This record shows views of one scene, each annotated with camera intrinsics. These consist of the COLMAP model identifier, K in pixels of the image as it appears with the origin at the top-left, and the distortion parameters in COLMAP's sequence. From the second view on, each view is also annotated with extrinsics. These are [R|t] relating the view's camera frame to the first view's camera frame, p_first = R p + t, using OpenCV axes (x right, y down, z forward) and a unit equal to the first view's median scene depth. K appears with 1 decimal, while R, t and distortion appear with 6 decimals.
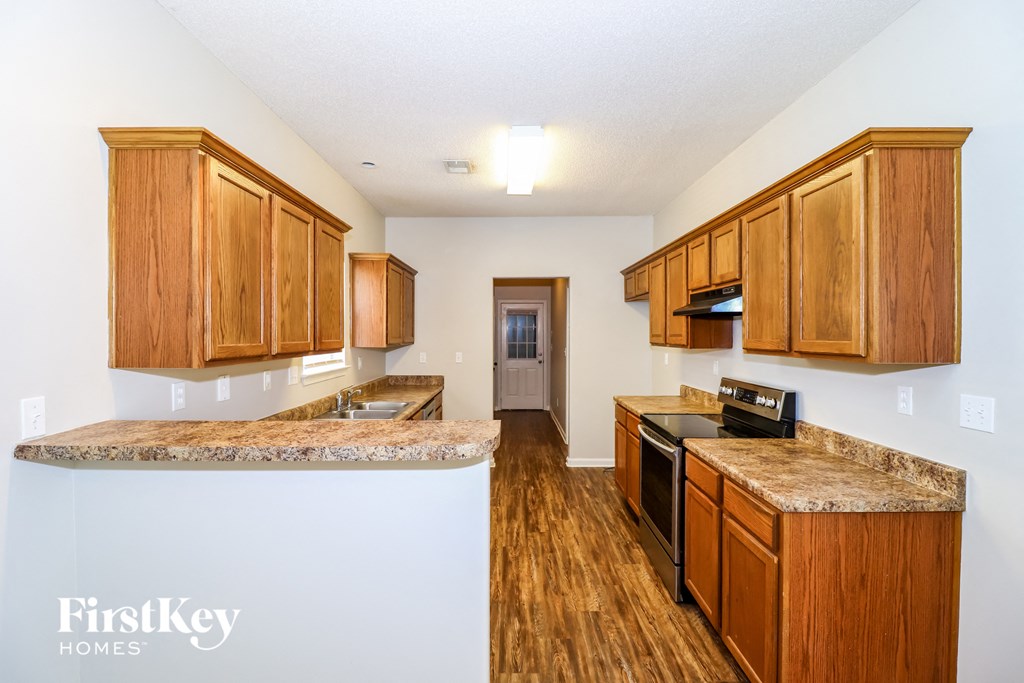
lens RADIAL K [[476.5, 0, 514.8], [0, 476.5, 336.6], [0, 0, 1]] dist [-0.010272, -0.000466]
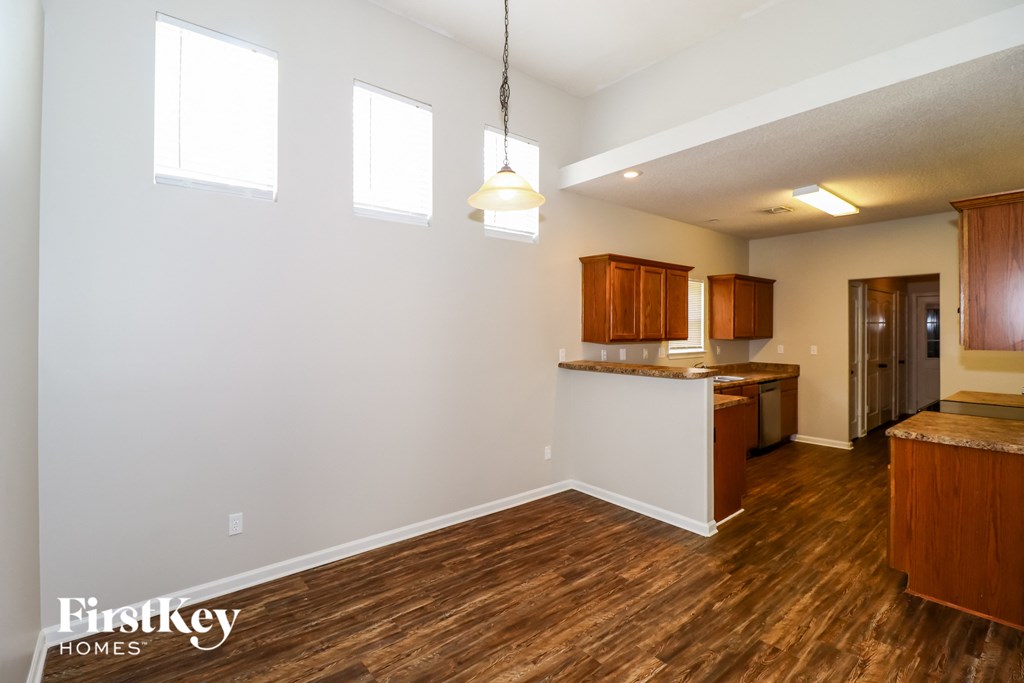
lens RADIAL K [[476.4, 0, 498.4], [0, 476.4, 328.2], [0, 0, 1]] dist [-0.001167, -0.001061]
pose [[0.628632, 0.000753, -0.777702, 0.673870], [-0.007407, 0.999960, -0.005019, 0.003256], [0.777668, 0.008916, 0.628612, -0.760219]]
